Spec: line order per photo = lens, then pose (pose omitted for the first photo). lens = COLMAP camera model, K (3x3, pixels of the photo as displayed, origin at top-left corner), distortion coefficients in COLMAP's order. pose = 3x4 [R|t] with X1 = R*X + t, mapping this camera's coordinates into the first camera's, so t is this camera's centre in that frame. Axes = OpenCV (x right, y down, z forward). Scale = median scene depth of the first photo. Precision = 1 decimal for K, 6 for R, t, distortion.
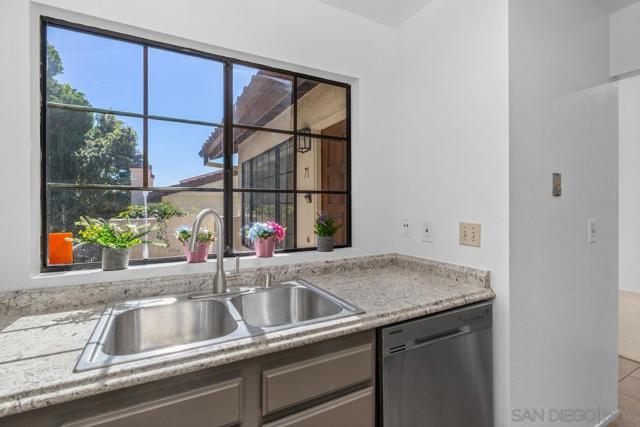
lens RADIAL K [[300.6, 0, 319.6], [0, 300.6, 210.2], [0, 0, 1]] dist [-0.005310, 0.001099]
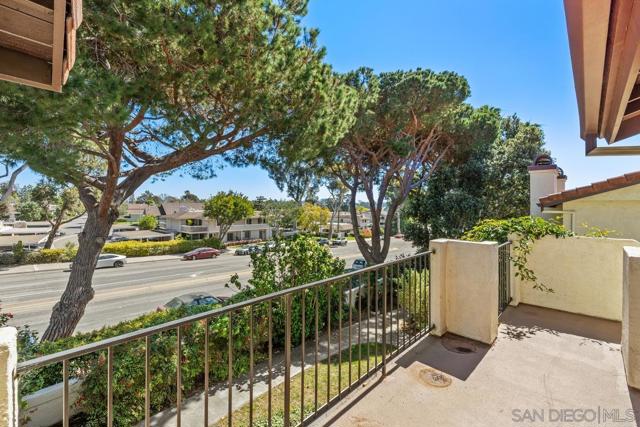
lens RADIAL K [[273.0, 0, 317.9], [0, 273.0, 211.1], [0, 0, 1]] dist [0.004481, 0.000291]
pose [[0.297958, 0.016185, -0.954442, -0.017245], [-0.017676, 0.999778, 0.011435, -0.013203], [0.954415, 0.013464, 0.298178, 0.111958]]
